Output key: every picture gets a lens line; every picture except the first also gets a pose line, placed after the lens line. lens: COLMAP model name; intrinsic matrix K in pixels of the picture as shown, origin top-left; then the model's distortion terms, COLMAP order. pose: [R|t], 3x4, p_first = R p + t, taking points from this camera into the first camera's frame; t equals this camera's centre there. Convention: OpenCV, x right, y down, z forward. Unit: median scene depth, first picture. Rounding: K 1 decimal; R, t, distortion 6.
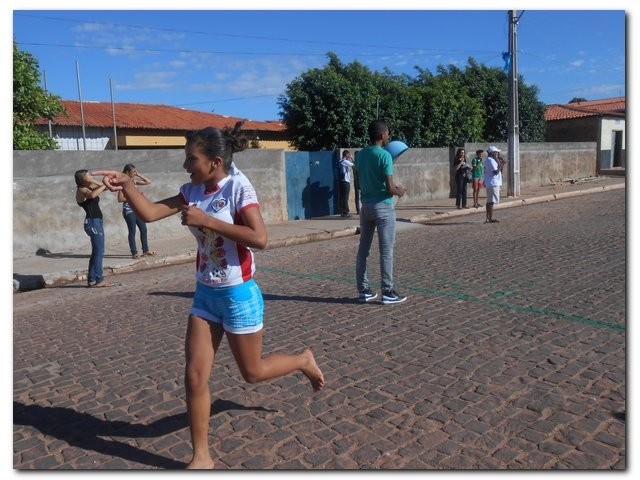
lens RADIAL K [[535.7, 0, 316.4], [0, 535.7, 238.6], [0, 0, 1]] dist [-0.025220, 0.065557]
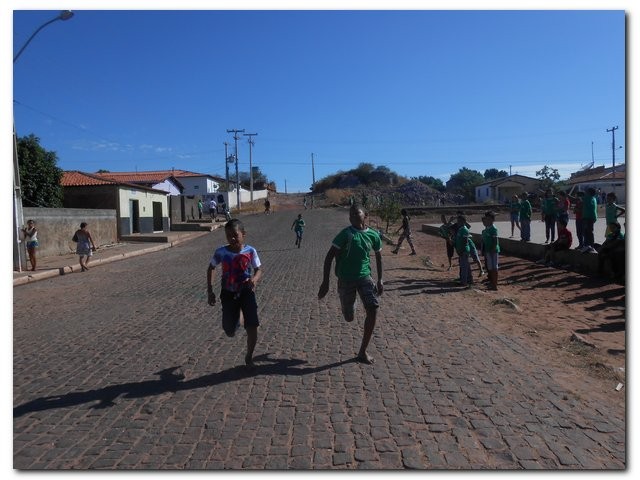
lens RADIAL K [[477.0, 0, 314.8], [0, 477.0, 239.4], [0, 0, 1]] dist [-0.031649, 0.049981]
pose [[0.653141, -0.012407, 0.757135, 0.122340], [0.097851, 0.992866, -0.068141, -0.035702], [-0.750888, 0.118592, 0.649695, 0.186824]]
